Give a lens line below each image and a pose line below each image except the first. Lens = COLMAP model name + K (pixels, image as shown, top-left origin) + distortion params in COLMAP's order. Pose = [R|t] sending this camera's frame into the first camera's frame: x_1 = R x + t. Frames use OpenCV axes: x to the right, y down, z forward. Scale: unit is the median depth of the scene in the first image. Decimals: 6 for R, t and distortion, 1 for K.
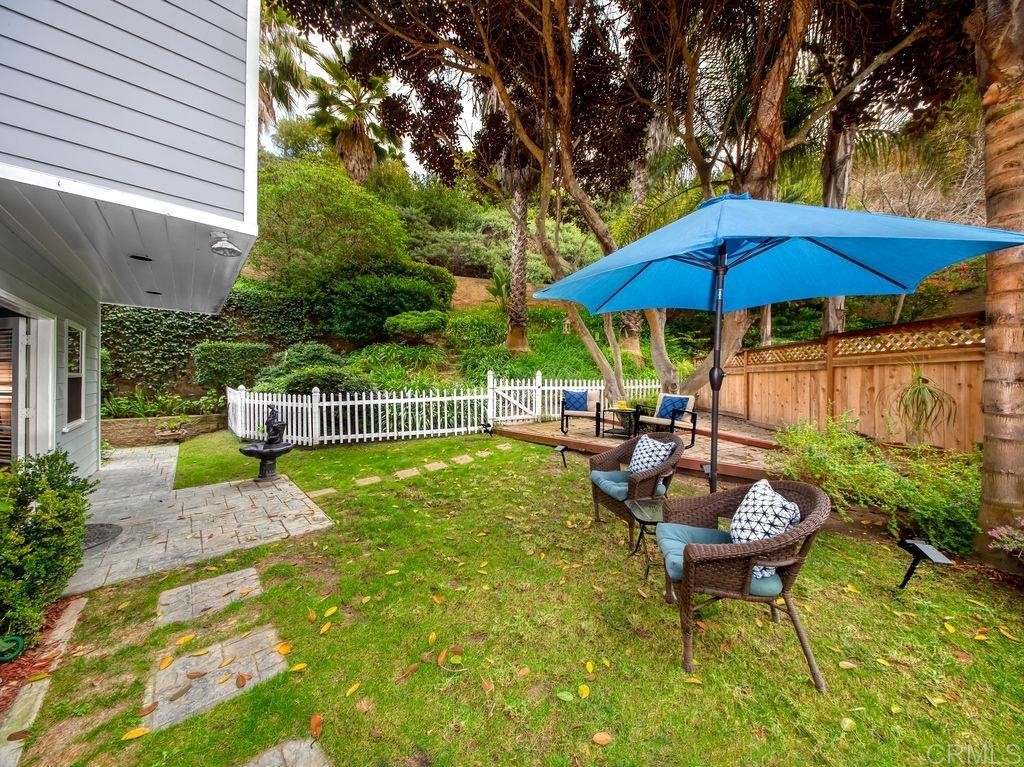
lens RADIAL K [[360.7, 0, 508.5], [0, 360.7, 373.9], [0, 0, 1]] dist [-0.001105, -0.000086]
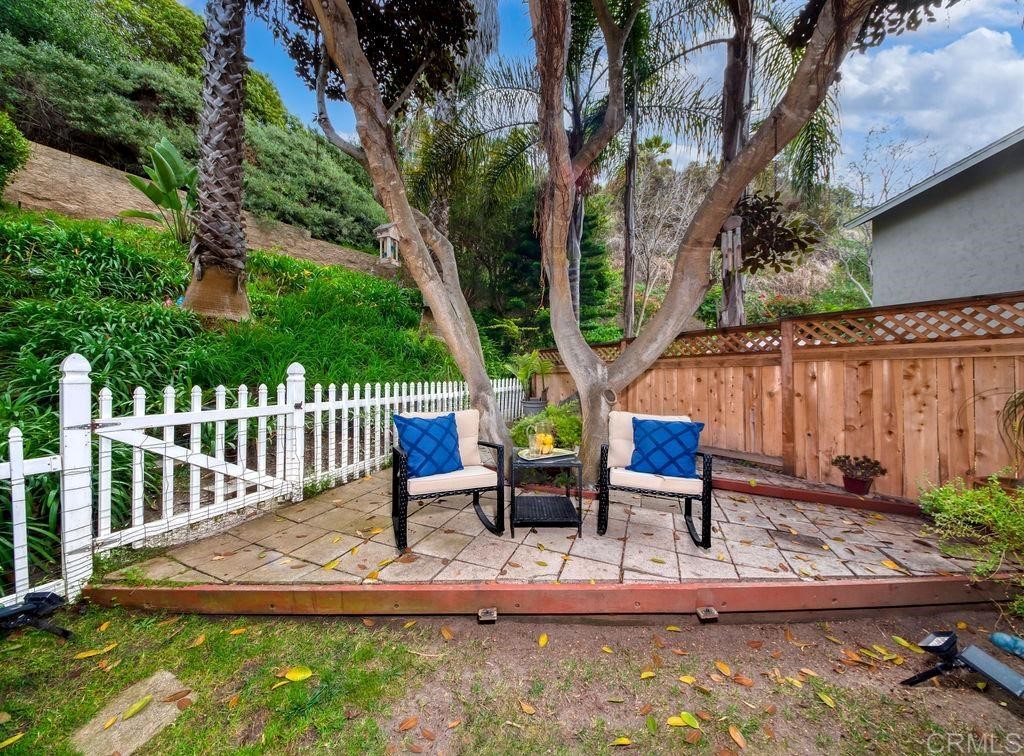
lens RADIAL K [[354.5, 0, 516.4], [0, 354.5, 372.7], [0, 0, 1]] dist [0.007565, -0.000198]
pose [[0.751875, 0.001872, 0.659303, 0.014931], [-0.004357, 0.999988, 0.002129, 0.001015], [-0.659292, -0.004473, 0.751874, 0.596650]]
